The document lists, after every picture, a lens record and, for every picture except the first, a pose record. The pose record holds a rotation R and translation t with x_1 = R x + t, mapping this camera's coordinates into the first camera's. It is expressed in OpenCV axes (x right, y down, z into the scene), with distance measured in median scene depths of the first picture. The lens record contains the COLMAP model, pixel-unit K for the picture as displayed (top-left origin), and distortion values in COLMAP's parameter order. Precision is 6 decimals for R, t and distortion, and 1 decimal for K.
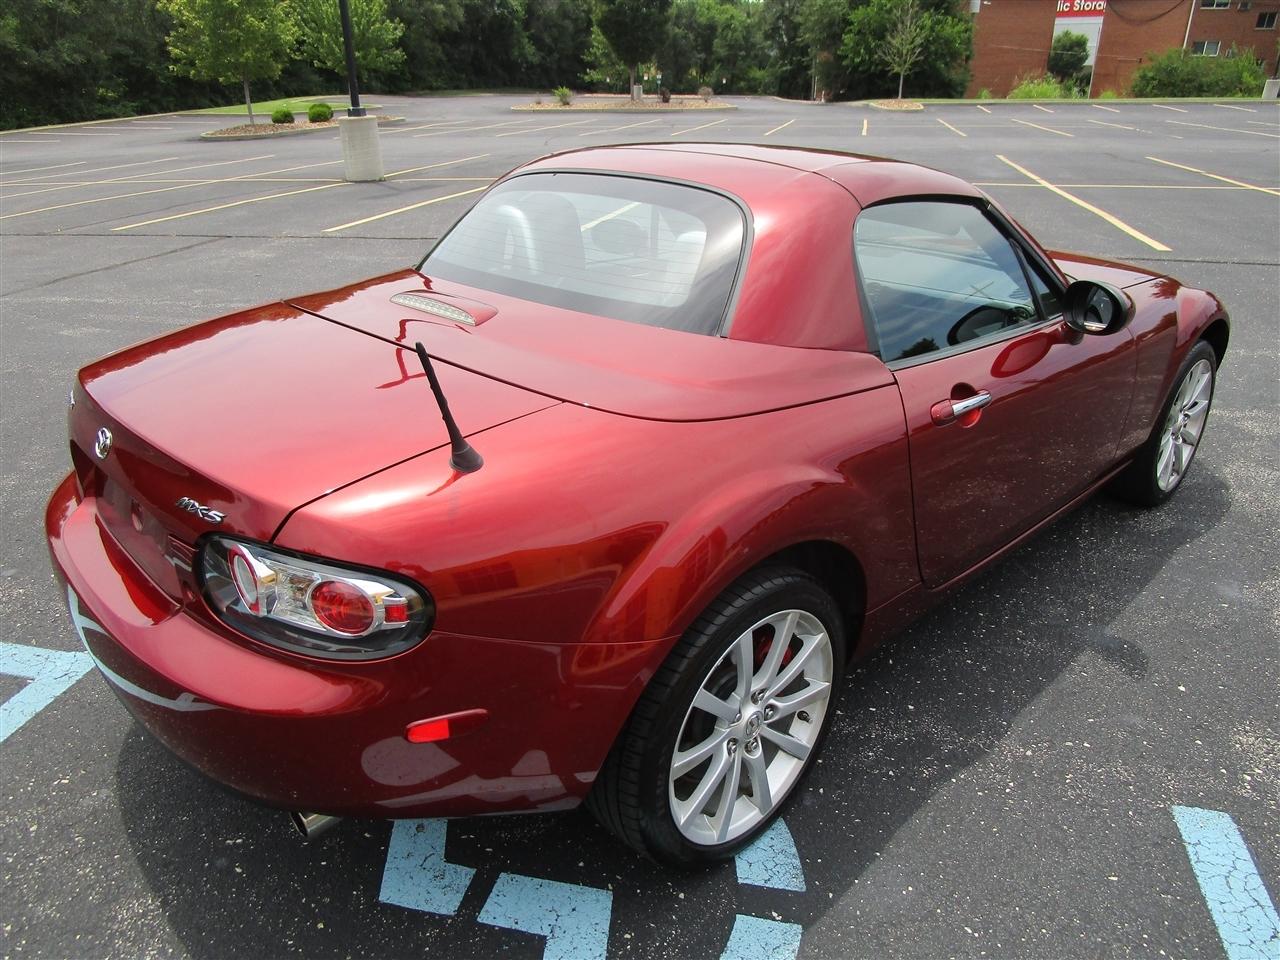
lens RADIAL K [[916.3, 0, 634.5], [0, 916.3, 480.6], [0, 0, 1]] dist [-0.041959, 0.019475]
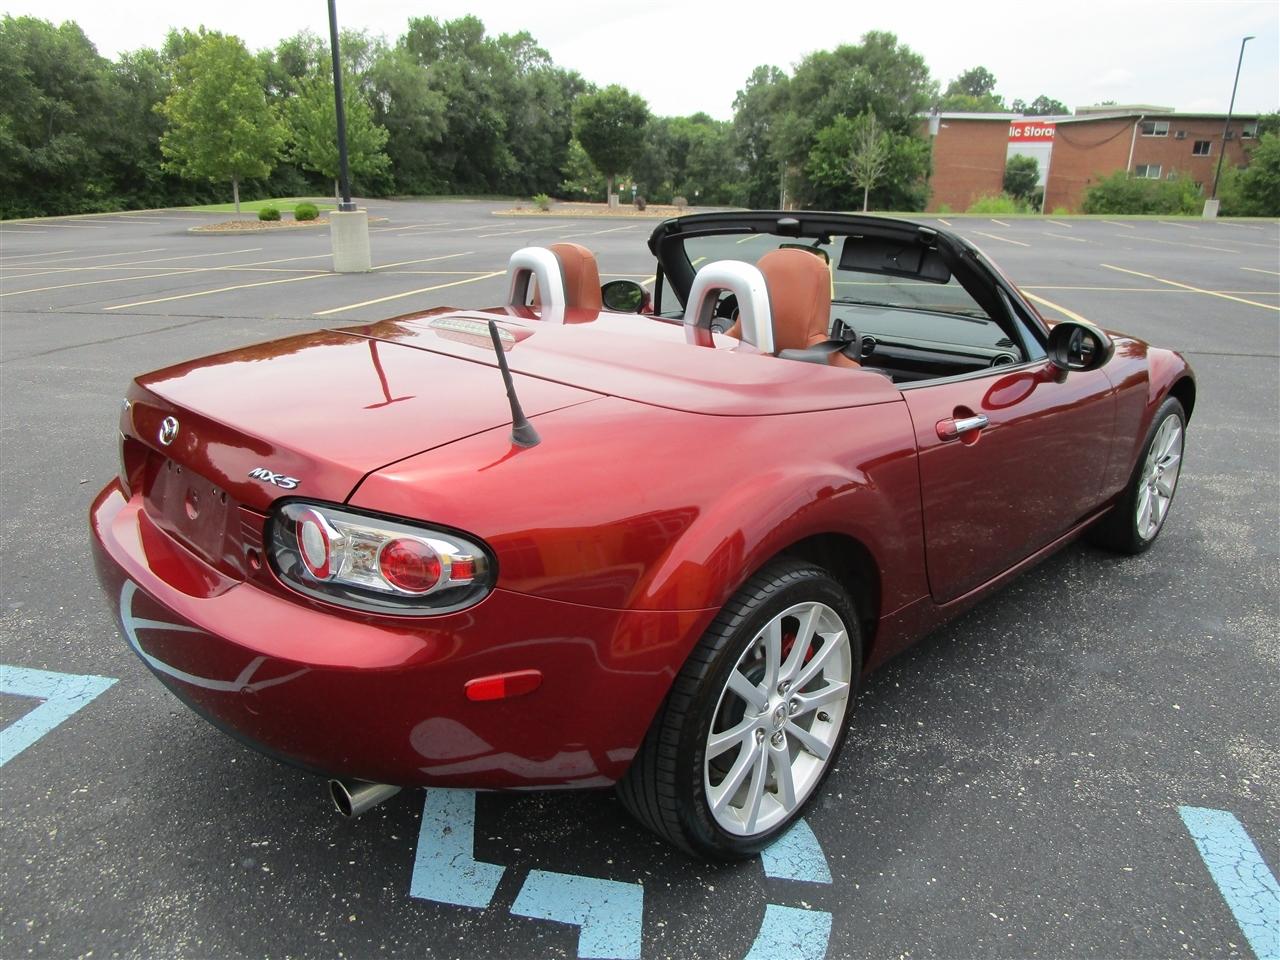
lens RADIAL K [[916.0, 0, 637.9], [0, 916.0, 476.4], [0, 0, 1]] dist [-0.032821, 0.011940]
pose [[0.999334, 0.010923, 0.034811, -0.024694], [-0.006906, 0.993516, -0.113486, 0.040503], [-0.035825, 0.113170, 0.992930, -0.020067]]
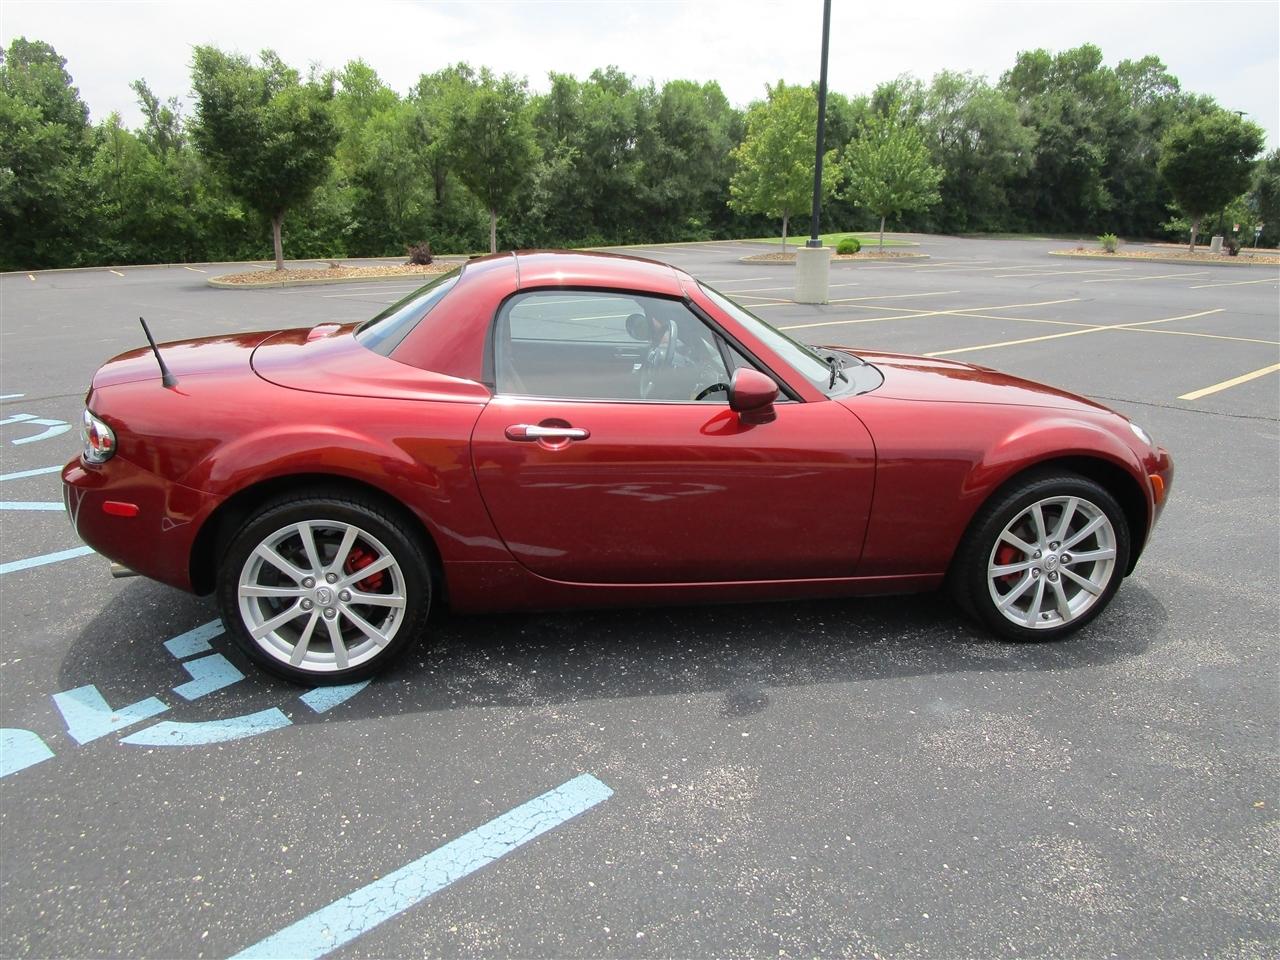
lens RADIAL K [[916.0, 0, 637.9], [0, 916.0, 476.4], [0, 0, 1]] dist [-0.032821, 0.011940]
pose [[0.829198, 0.174763, -0.530932, 0.470213], [-0.248271, 0.966179, -0.069716, 0.016805], [0.500792, 0.189623, 0.844542, -0.028811]]
